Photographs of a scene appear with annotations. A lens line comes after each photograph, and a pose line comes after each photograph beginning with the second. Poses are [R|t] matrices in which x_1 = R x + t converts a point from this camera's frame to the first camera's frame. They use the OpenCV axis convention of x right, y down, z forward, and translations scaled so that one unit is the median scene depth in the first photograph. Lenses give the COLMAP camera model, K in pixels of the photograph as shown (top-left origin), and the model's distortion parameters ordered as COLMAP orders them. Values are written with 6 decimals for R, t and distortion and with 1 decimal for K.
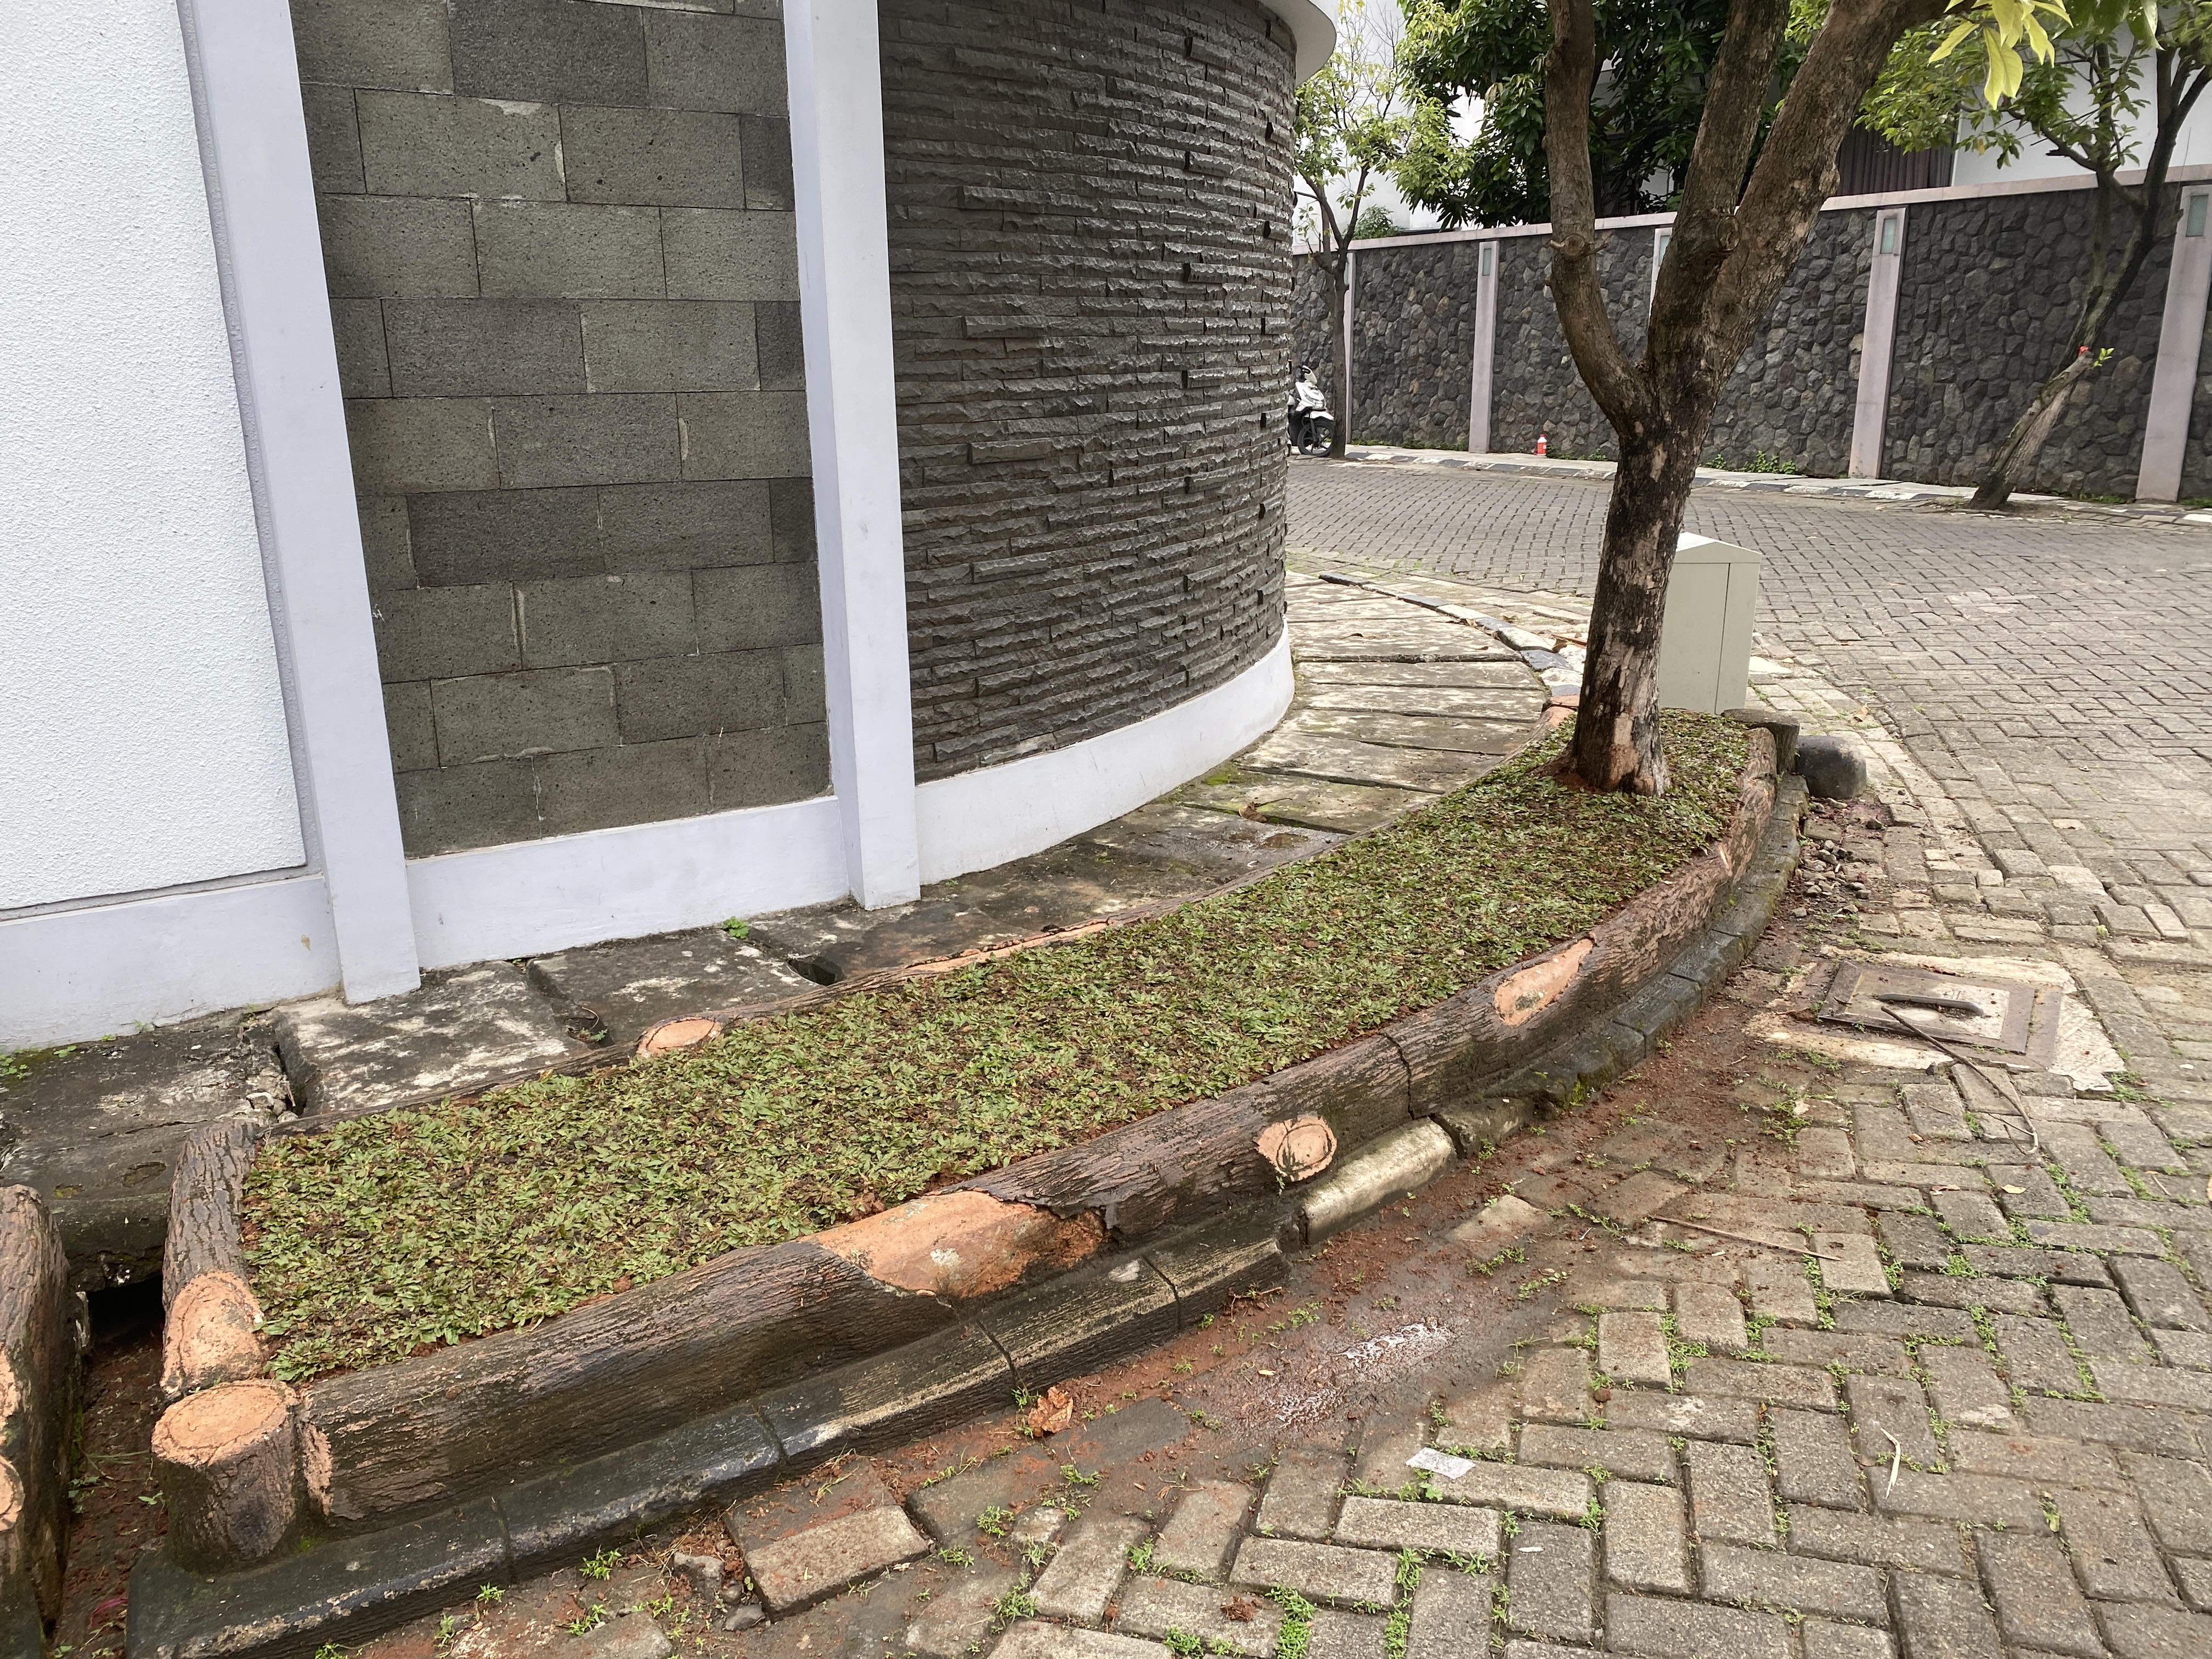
lens RADIAL K [[1699.6, 0, 1106.0], [0, 1699.6, 829.5], [0, 0, 1]] dist [0.045069, -0.003117]
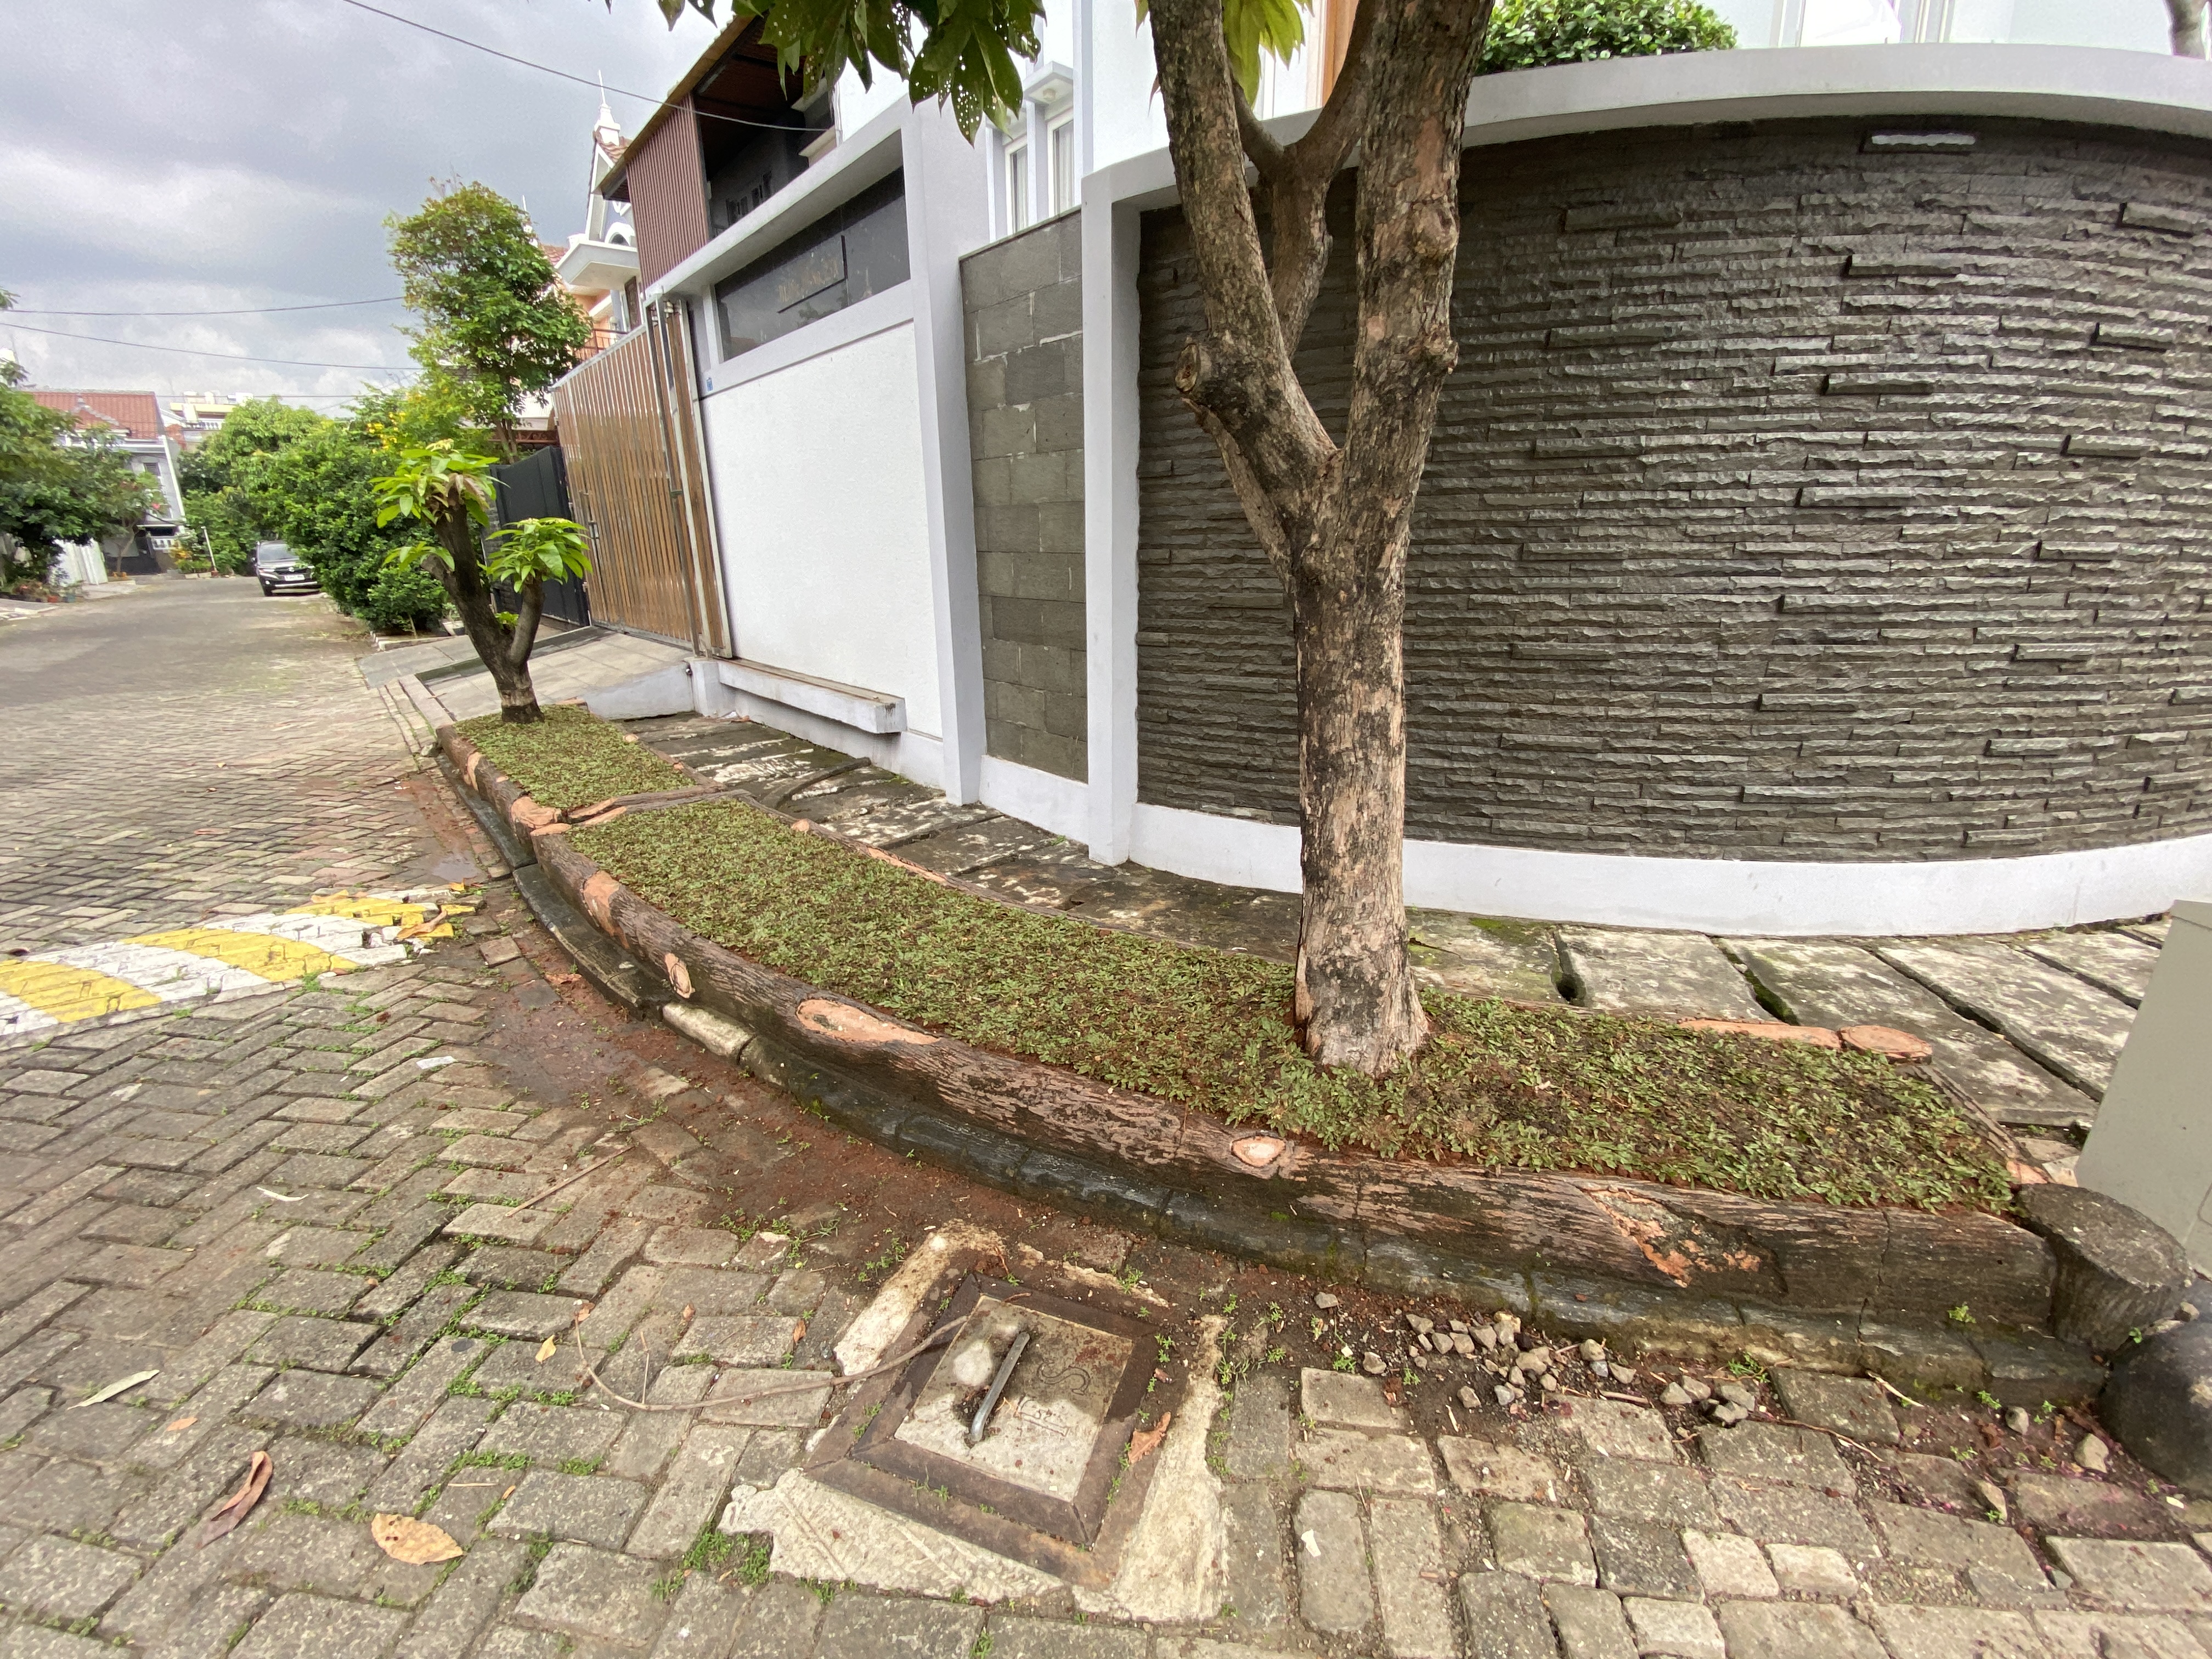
lens RADIAL K [[882.6, 0, 1106.0], [0, 882.6, 829.5], [0, 0, 1]] dist [0.020287, -0.017220]
pose [[0.174731, 0.305807, -0.935923, 0.843358], [-0.264739, 0.930133, 0.254490, -0.258843], [0.948358, 0.203308, 0.243482, 0.965141]]
